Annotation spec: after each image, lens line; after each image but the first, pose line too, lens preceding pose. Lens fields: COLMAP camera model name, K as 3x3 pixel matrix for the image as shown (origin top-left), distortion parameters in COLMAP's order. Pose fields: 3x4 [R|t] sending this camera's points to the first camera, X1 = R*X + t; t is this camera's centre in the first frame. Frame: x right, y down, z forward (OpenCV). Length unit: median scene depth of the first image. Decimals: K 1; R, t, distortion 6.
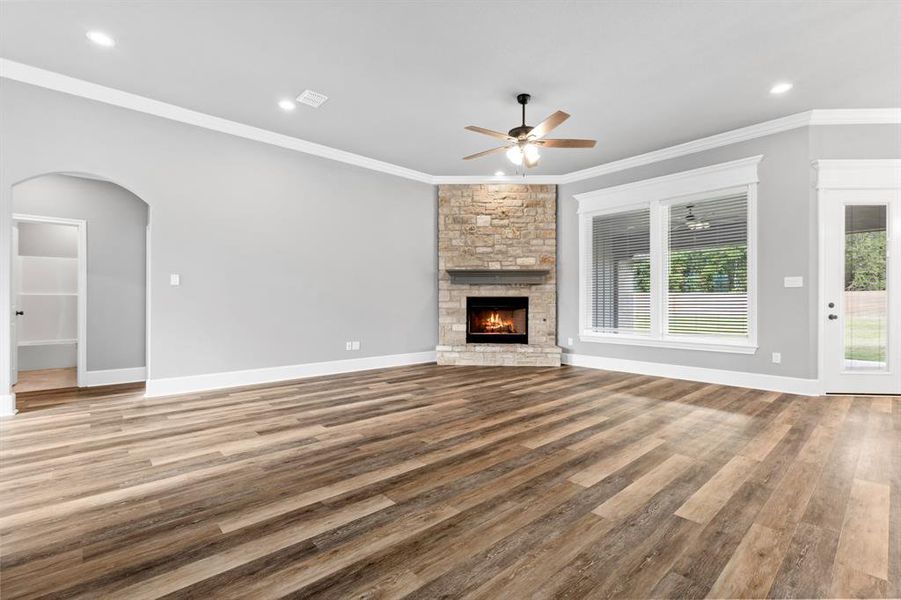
lens RADIAL K [[402.9, 0, 448.3], [0, 402.9, 299.1], [0, 0, 1]] dist [0.001286, 0.000946]
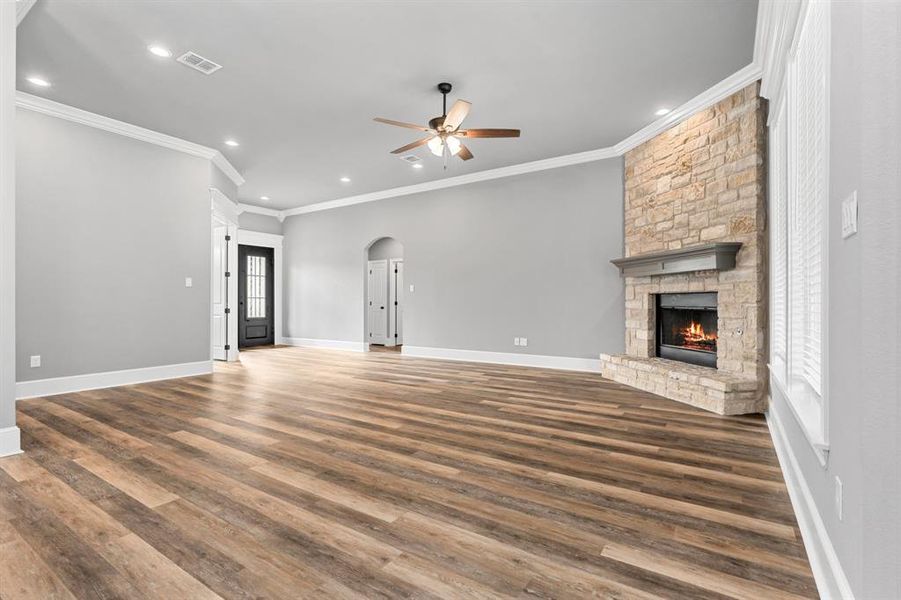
lens RADIAL K [[420.5, 0, 449.3], [0, 420.5, 302.4], [0, 0, 1]] dist [-0.011661, 0.001391]
pose [[0.254787, -0.000868, -0.966997, 0.701514], [0.005883, 0.999982, 0.000652, 0.007468], [0.966979, -0.005855, 0.254787, 0.460701]]
